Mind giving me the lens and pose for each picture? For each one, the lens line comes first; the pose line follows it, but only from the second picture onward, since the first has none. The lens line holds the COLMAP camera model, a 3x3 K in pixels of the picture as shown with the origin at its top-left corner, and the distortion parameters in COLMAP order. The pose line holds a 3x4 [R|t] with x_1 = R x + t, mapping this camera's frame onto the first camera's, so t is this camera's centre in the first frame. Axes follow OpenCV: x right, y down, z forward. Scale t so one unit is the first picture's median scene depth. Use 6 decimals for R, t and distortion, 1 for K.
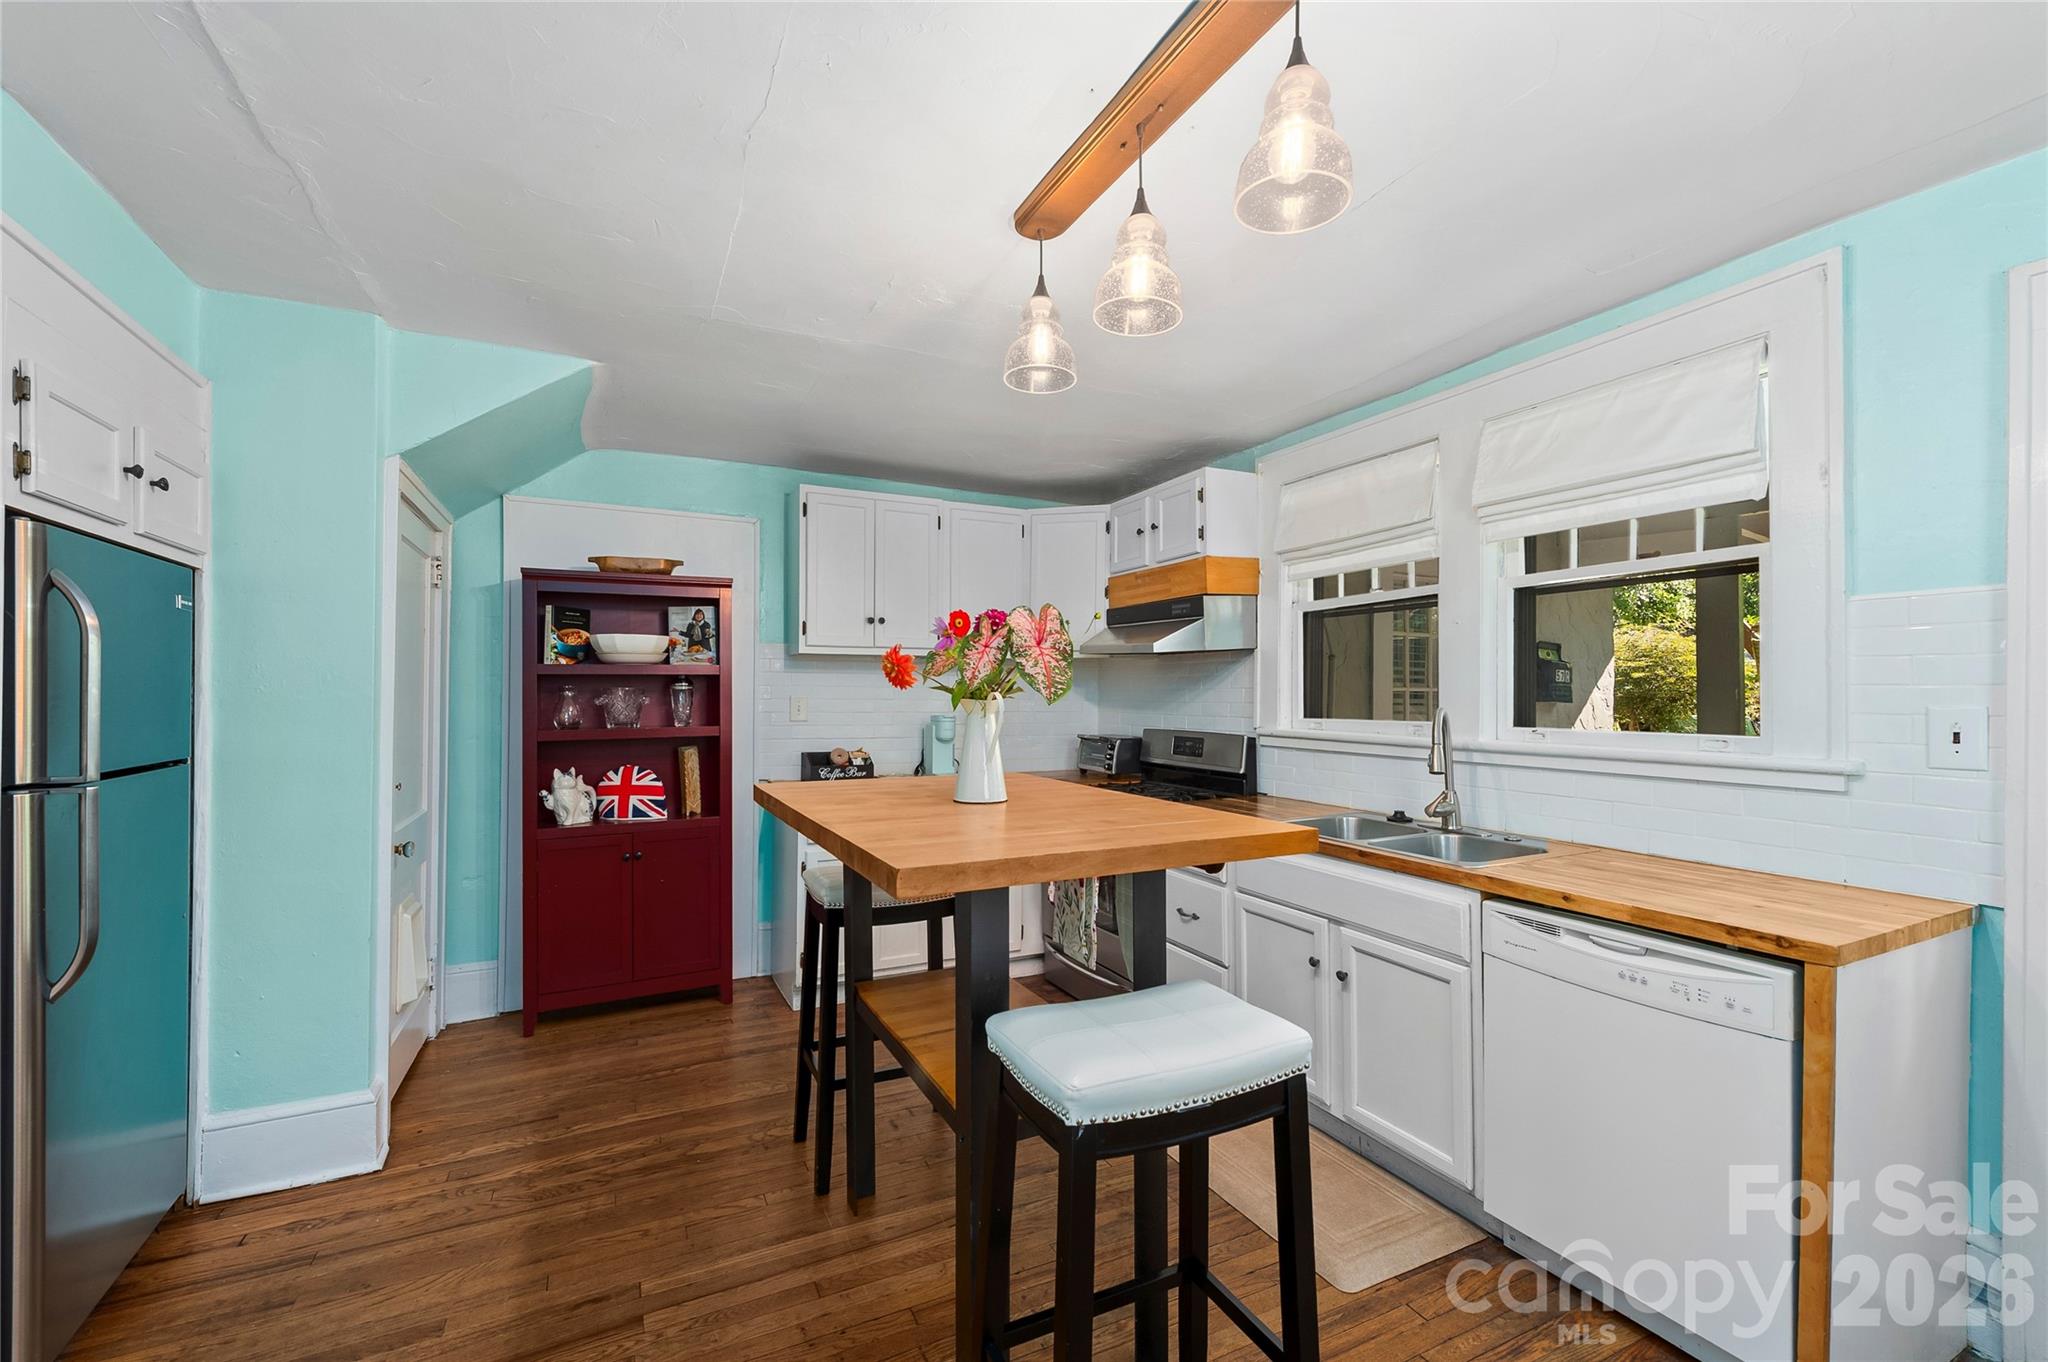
lens RADIAL K [[873.9, 0, 1029.3], [0, 873.9, 688.9], [0, 0, 1]] dist [0.016132, -0.002229]
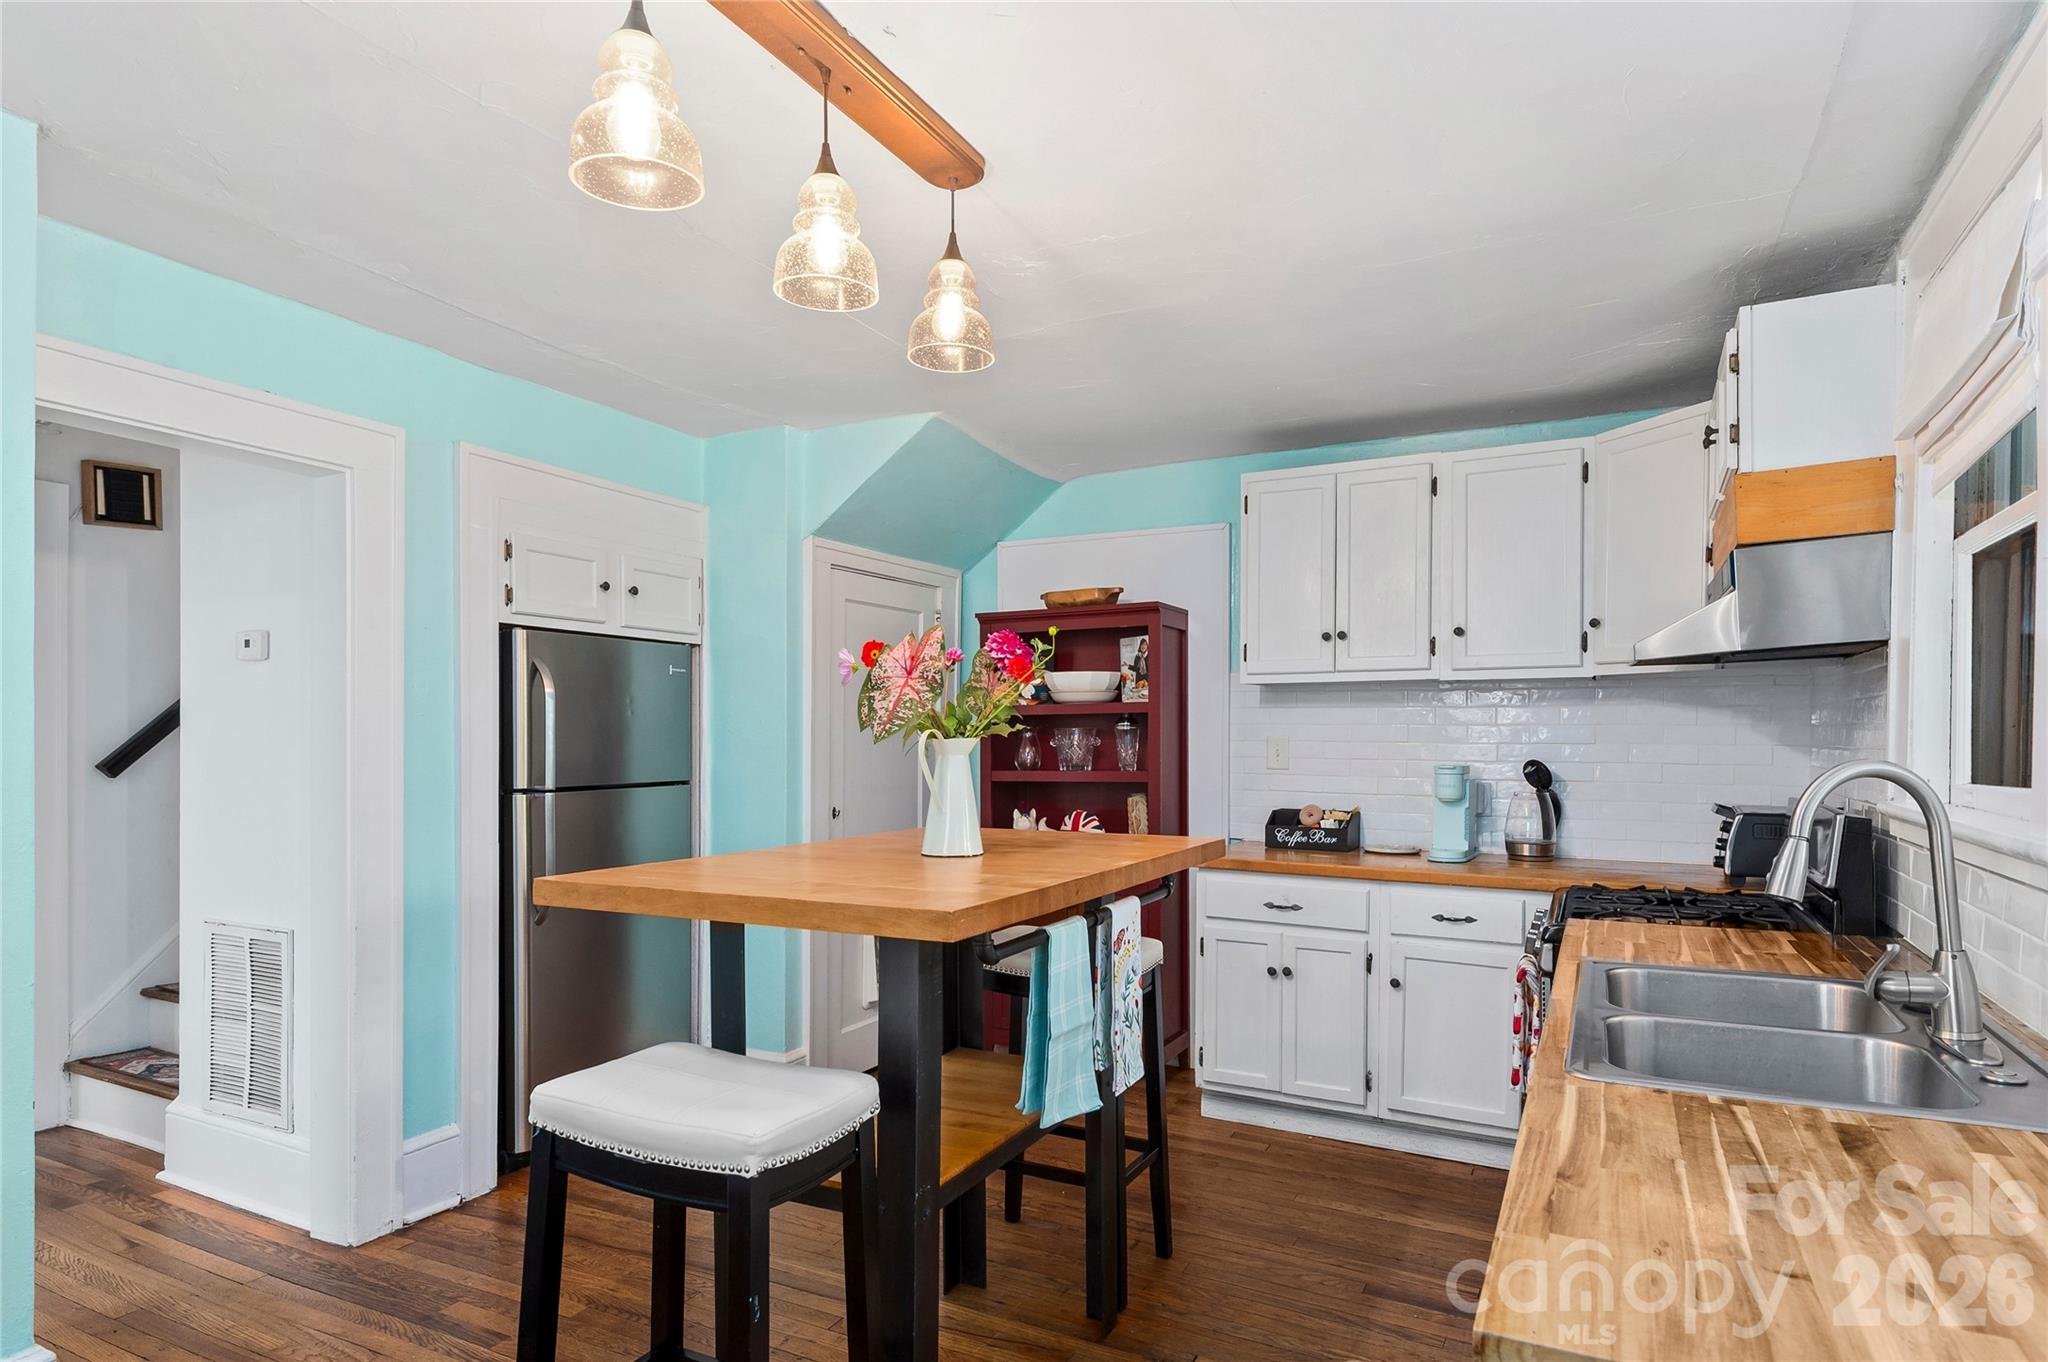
lens RADIAL K [[1139.5, 0, 1011.3], [0, 1139.5, 756.0], [0, 0, 1]] dist [-0.002650, -0.000465]
pose [[0.583802, 0.012327, -0.811802, 0.492621], [0.006223, 0.999787, 0.019656, 0.003723], [0.811872, -0.016527, 0.583601, 0.222746]]
